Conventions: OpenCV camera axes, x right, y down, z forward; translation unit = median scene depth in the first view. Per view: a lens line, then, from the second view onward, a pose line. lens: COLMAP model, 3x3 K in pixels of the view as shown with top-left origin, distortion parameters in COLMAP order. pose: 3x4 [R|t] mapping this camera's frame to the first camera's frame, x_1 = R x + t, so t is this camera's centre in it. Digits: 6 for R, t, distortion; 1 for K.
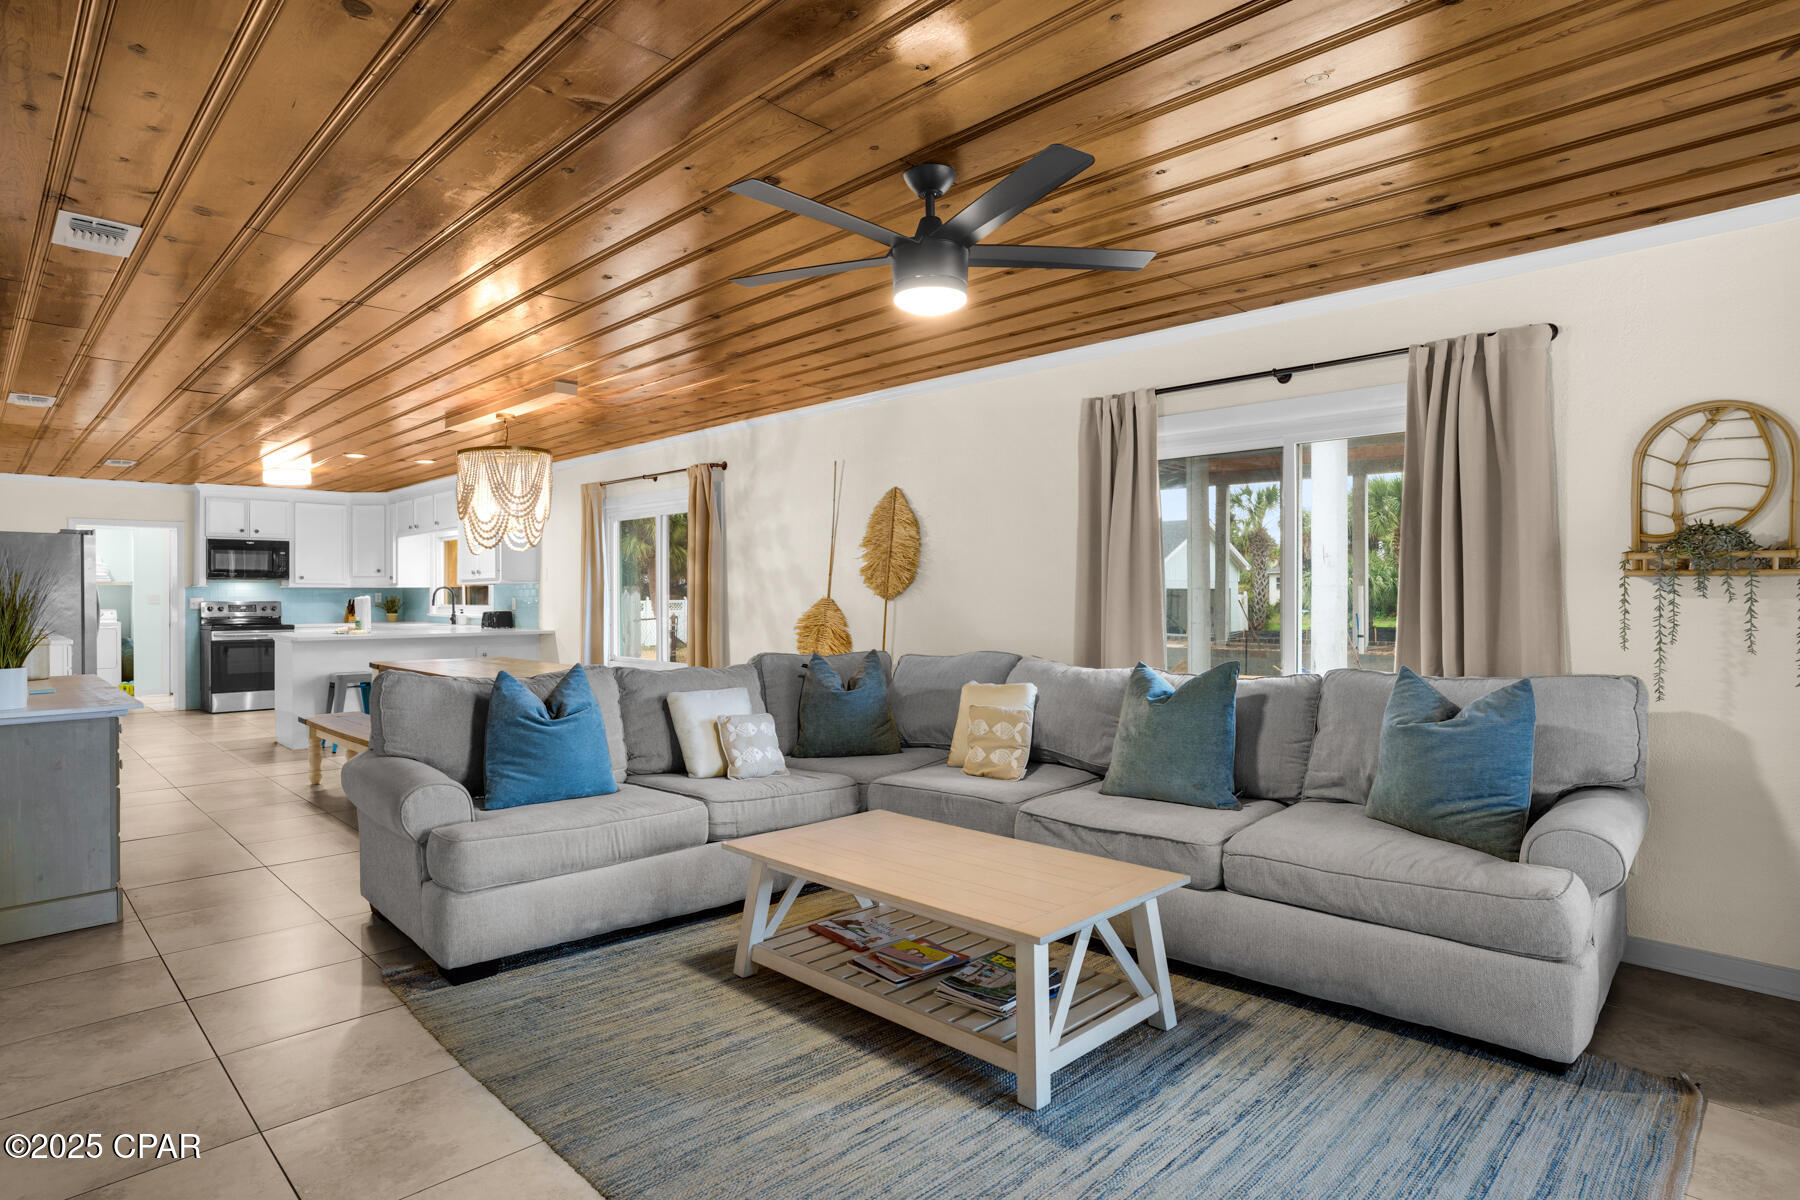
lens RADIAL K [[967.4, 0, 897.7], [0, 967.4, 593.4], [0, 0, 1]] dist [-0.061226, 0.045321]
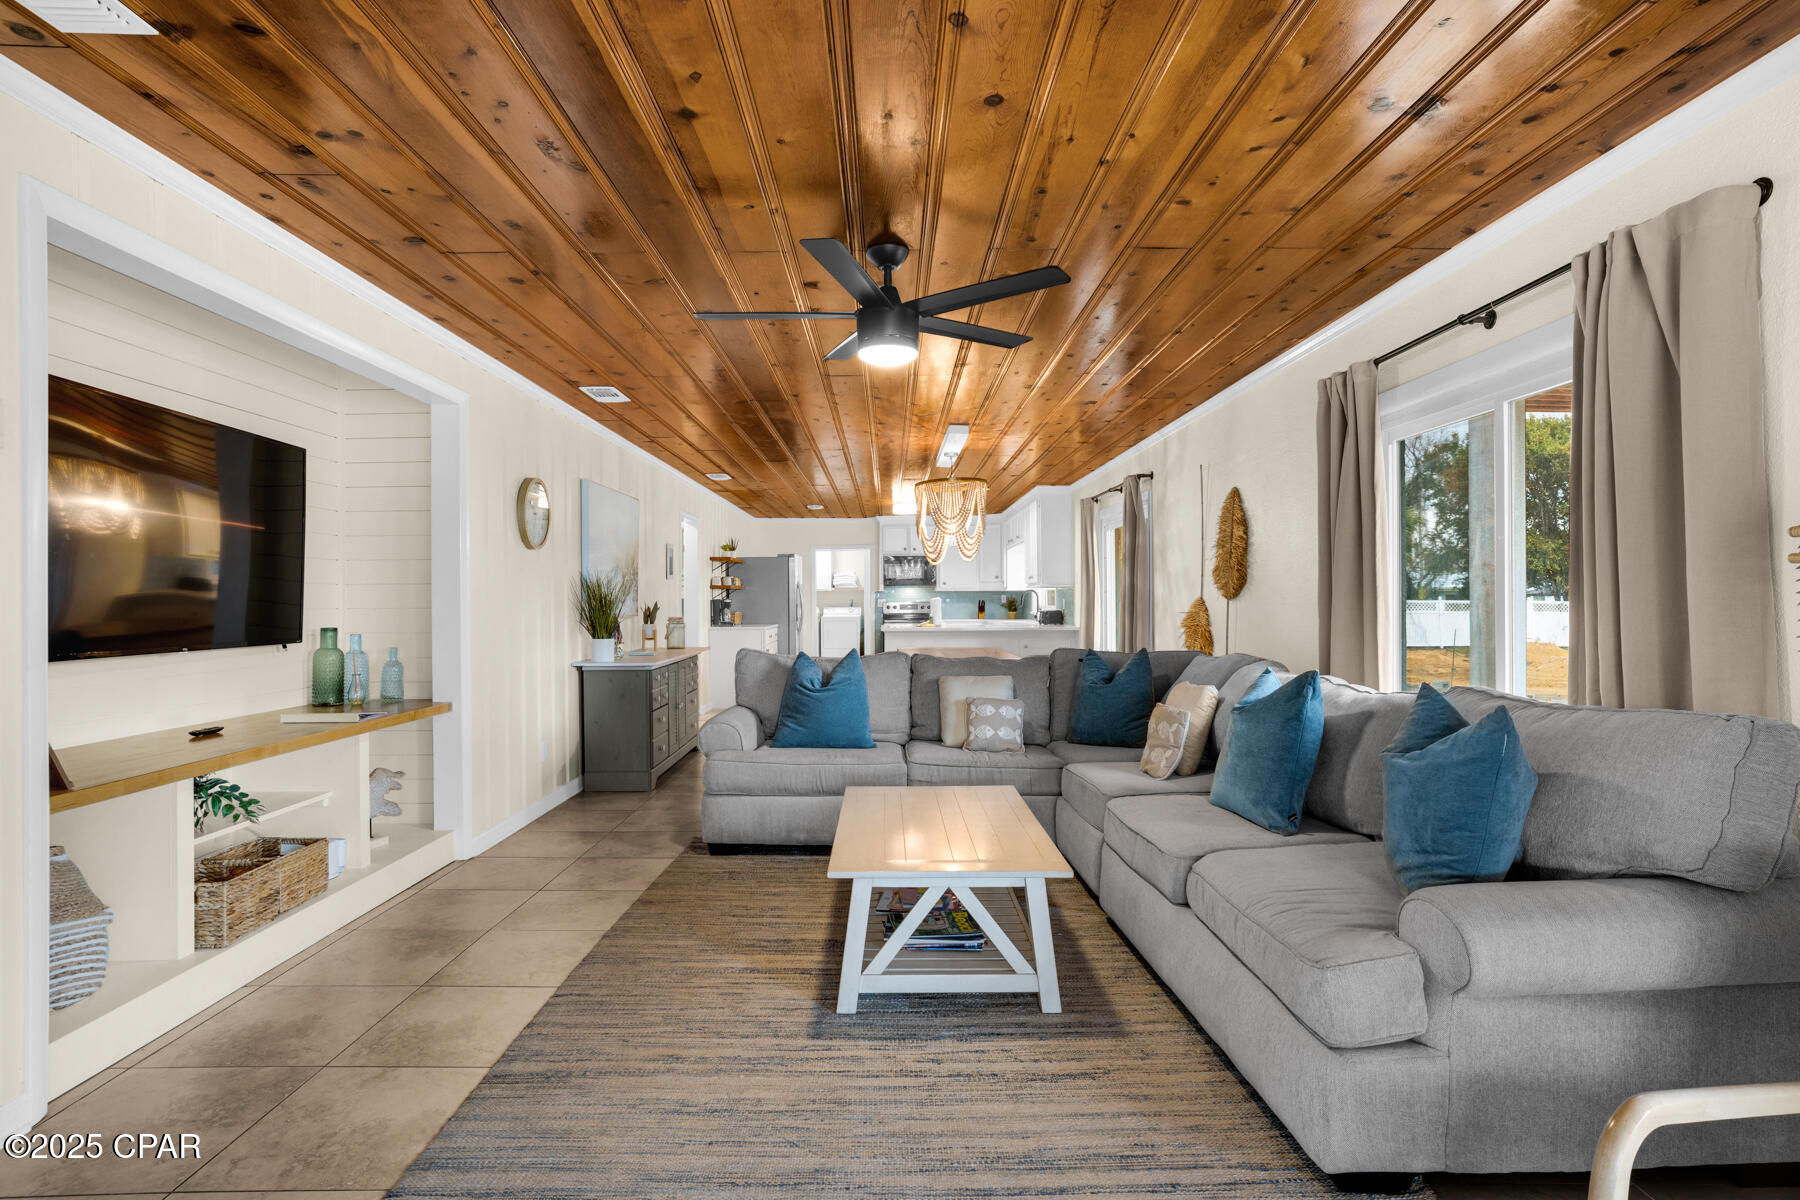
lens RADIAL K [[938.9, 0, 900.0], [0, 938.9, 600.0], [0, 0, 1]] dist [-0.066650, 0.044193]
pose [[0.717613, -0.000001, -0.696442, 0.342489], [0.004045, 0.999983, 0.004166, 0.000503], [0.696430, -0.005807, 0.717601, 0.064175]]
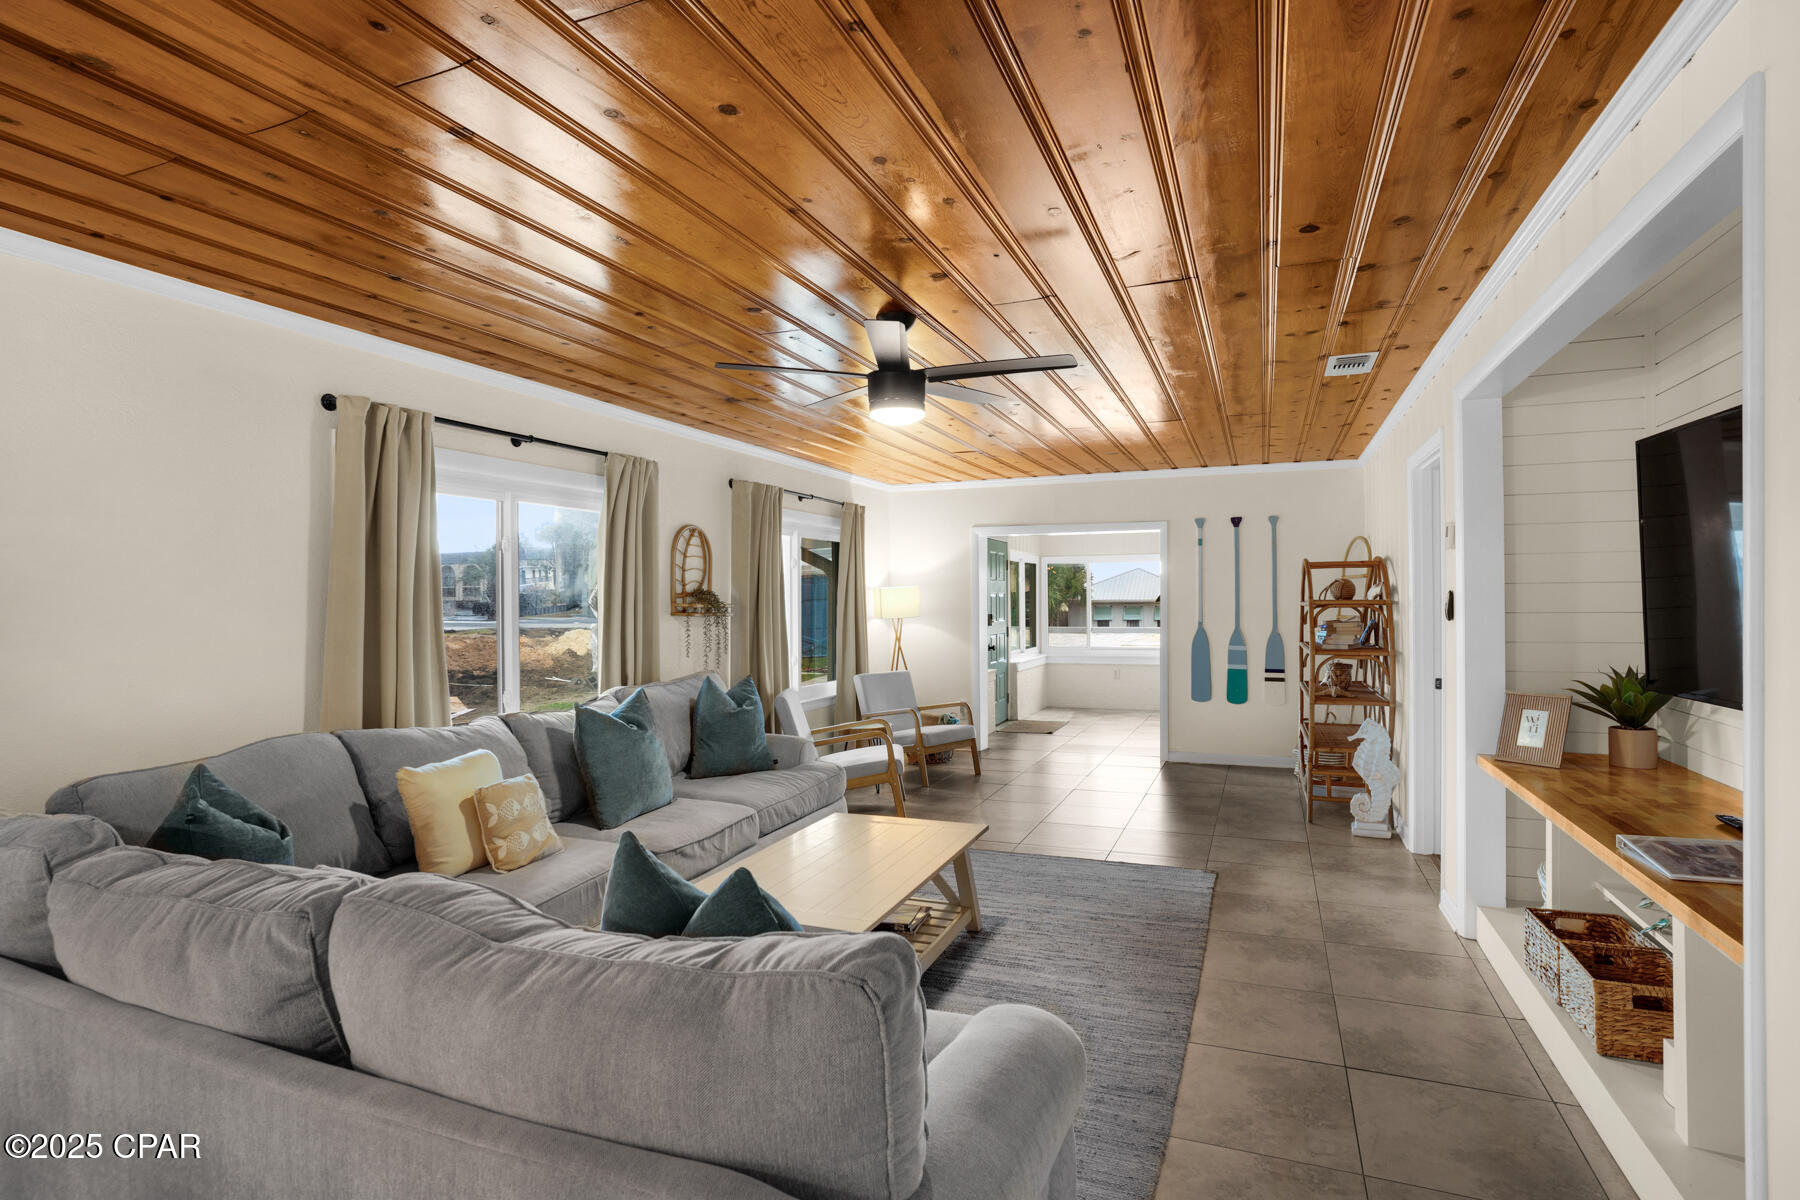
lens RADIAL K [[899.7, 0, 896.2], [0, 899.7, 594.2], [0, 0, 1]] dist [-0.068398, 0.037823]
pose [[-0.387049, 0.009783, 0.922007, -0.432407], [0.007734, 0.999943, -0.007363, -0.020035], [-0.922027, 0.004281, -0.387102, 0.584610]]
